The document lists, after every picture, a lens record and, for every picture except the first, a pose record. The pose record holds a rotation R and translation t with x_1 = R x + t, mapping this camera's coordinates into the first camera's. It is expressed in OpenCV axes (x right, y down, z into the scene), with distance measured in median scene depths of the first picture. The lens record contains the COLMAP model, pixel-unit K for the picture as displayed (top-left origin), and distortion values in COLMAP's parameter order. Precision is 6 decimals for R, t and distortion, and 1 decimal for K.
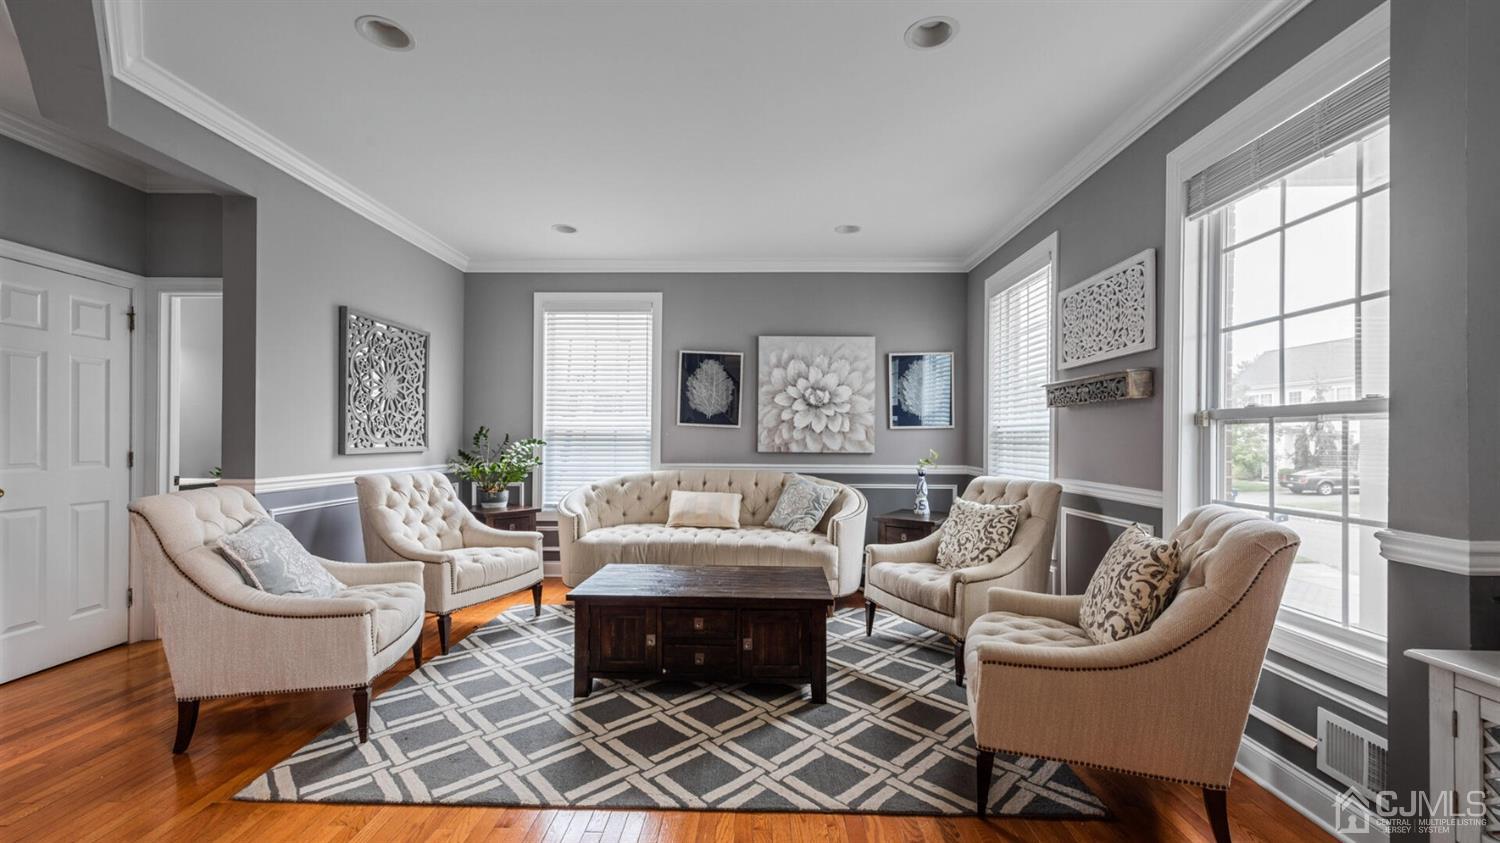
lens RADIAL K [[597.0, 0, 736.1], [0, 597.0, 434.8], [0, 0, 1]] dist [0.016473, -0.005476]
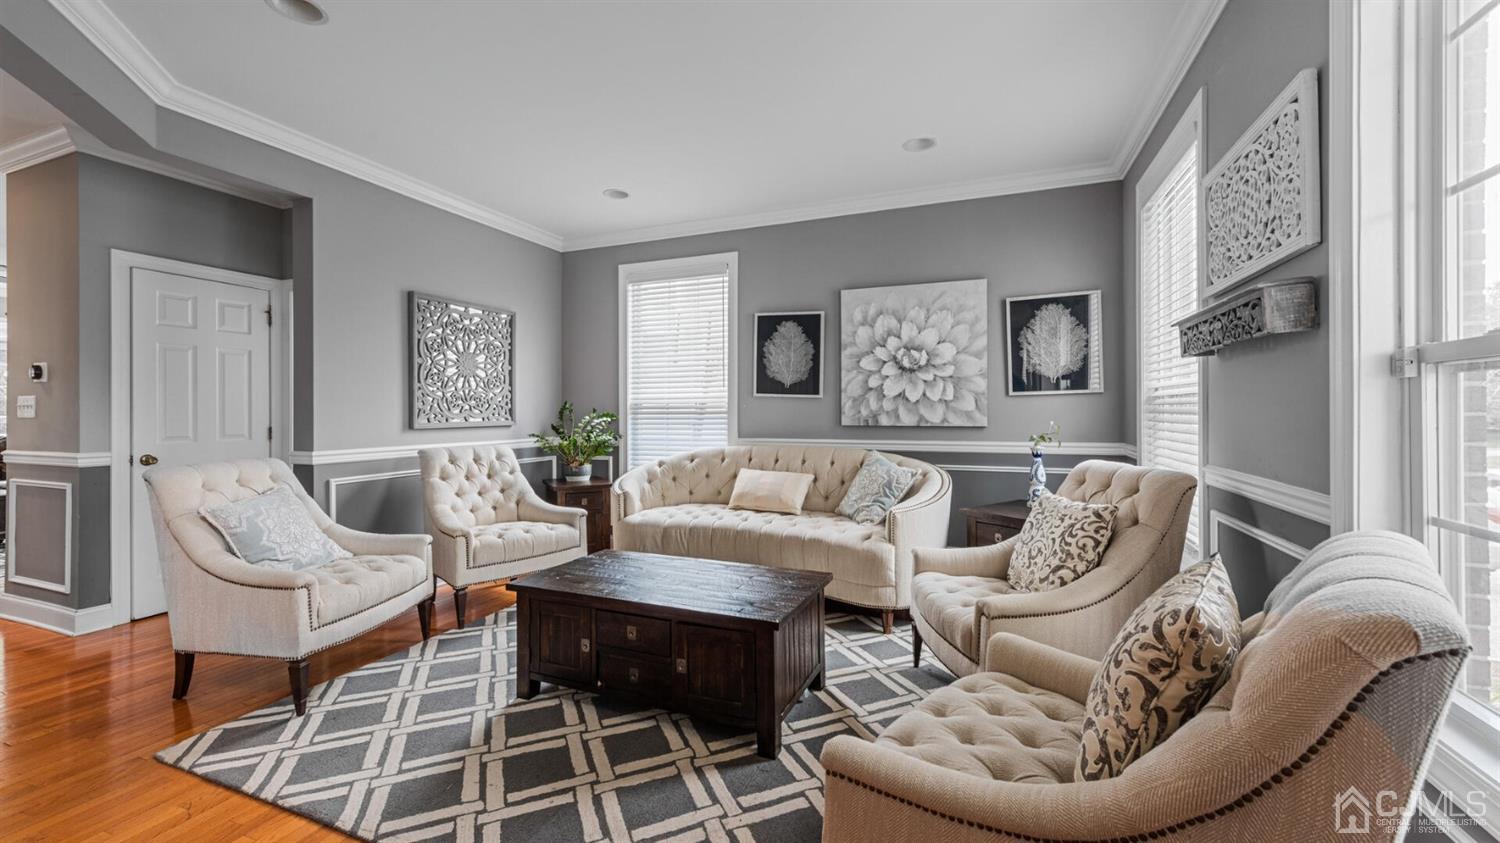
lens RADIAL K [[597.0, 0, 744.6], [0, 597.0, 406.5], [0, 0, 1]] dist [0.016473, -0.005476]
pose [[0.936938, -0.013291, -0.349242, 0.309988], [0.012729, 0.999911, -0.003904, 0.004735], [0.349263, -0.000788, 0.937024, 0.223218]]
